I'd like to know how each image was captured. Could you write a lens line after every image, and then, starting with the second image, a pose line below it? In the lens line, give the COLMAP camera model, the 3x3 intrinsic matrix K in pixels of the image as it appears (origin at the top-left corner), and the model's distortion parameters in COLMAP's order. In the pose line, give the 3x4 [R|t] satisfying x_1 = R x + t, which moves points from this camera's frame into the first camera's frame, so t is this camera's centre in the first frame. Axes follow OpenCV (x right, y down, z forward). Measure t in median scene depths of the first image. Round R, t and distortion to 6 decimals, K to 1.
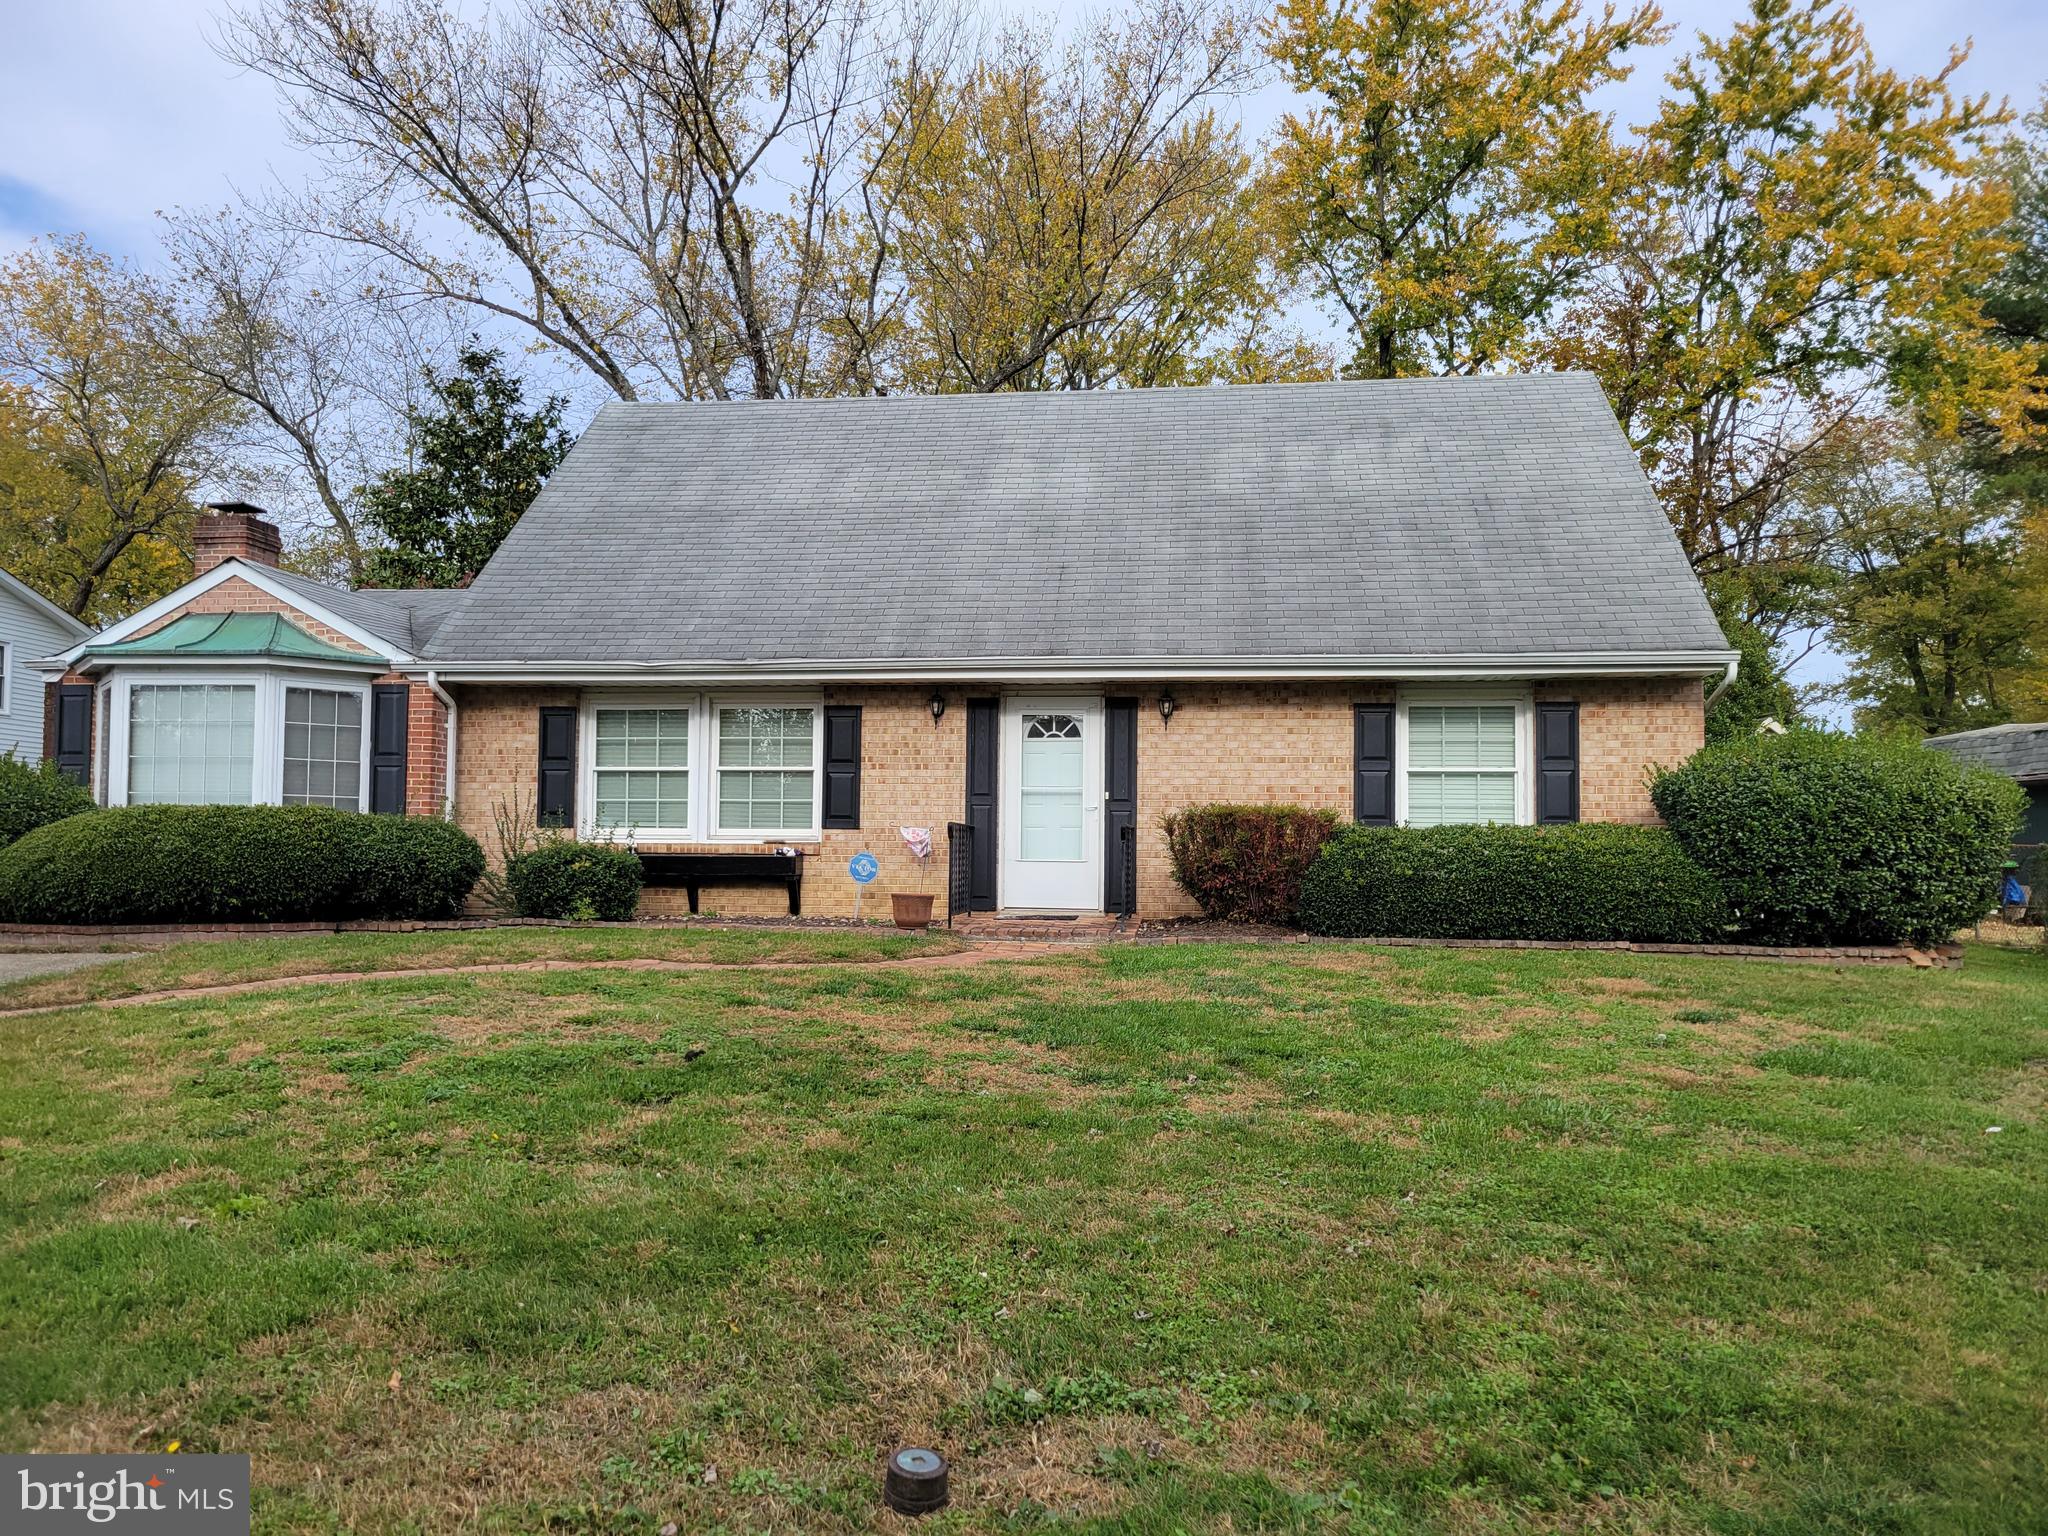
lens RADIAL K [[1533.0, 0, 1022.1], [0, 1533.0, 800.4], [0, 0, 1]] dist [0.045412, -0.002812]
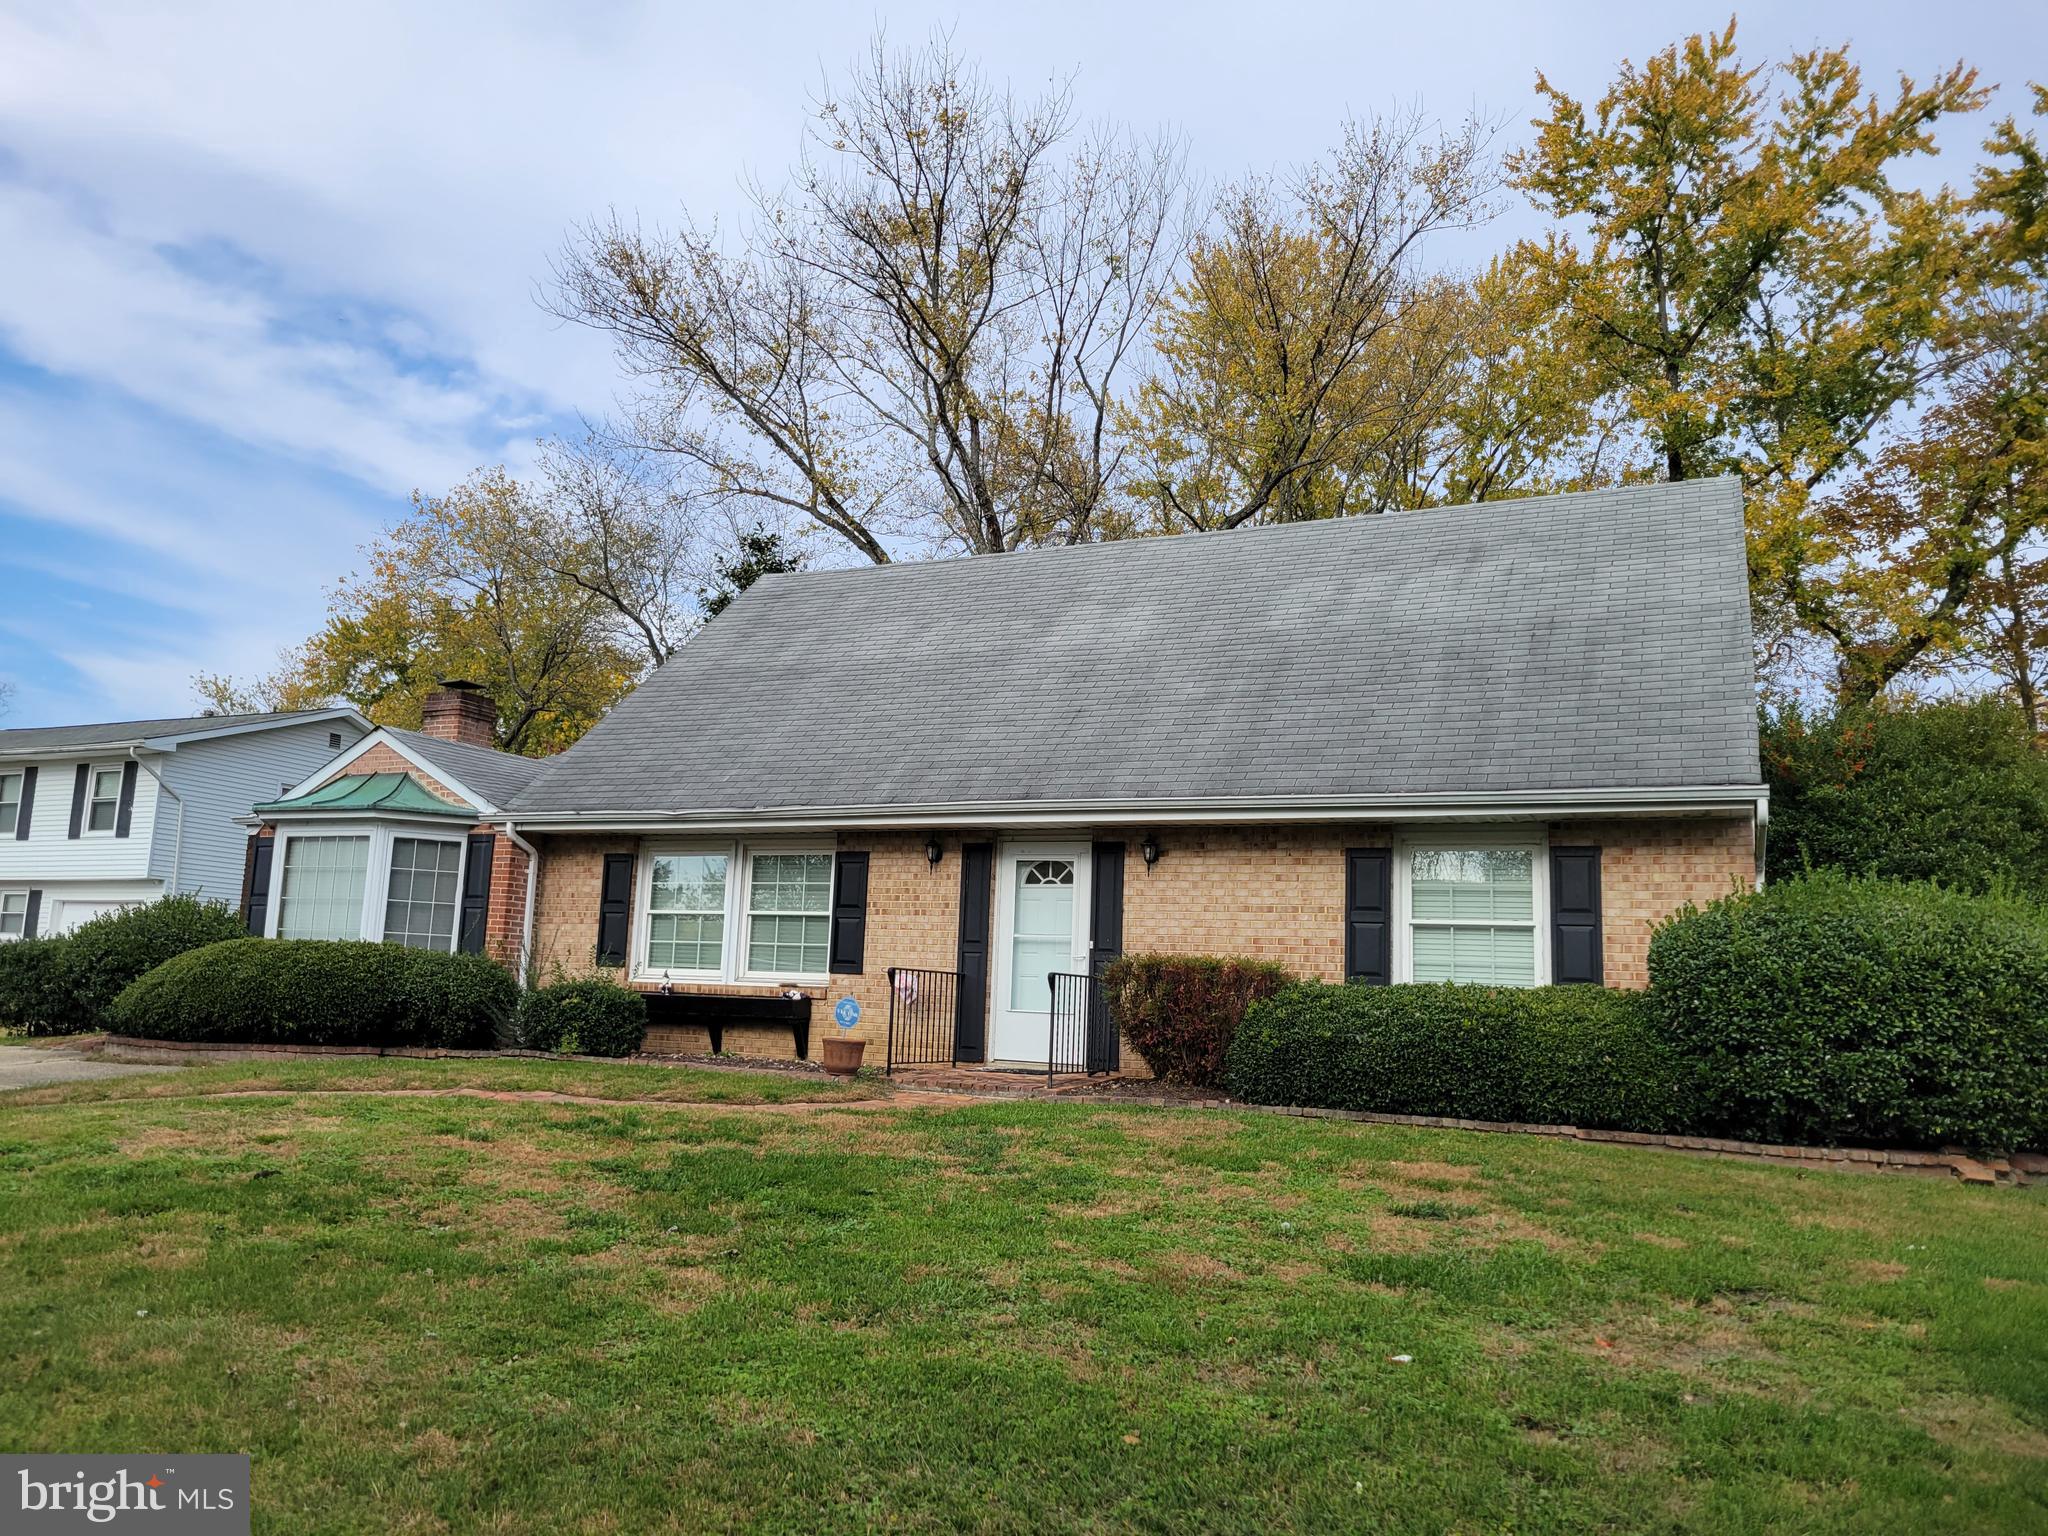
lens RADIAL K [[1542.3, 0, 1004.5], [0, 1542.3, 783.0], [0, 0, 1]] dist [0.049034, -0.029015]
pose [[0.948422, -0.015763, -0.316619, 0.308831], [-0.020123, 0.993755, -0.109753, 0.003303], [0.316371, 0.110463, 0.942182, 0.063949]]
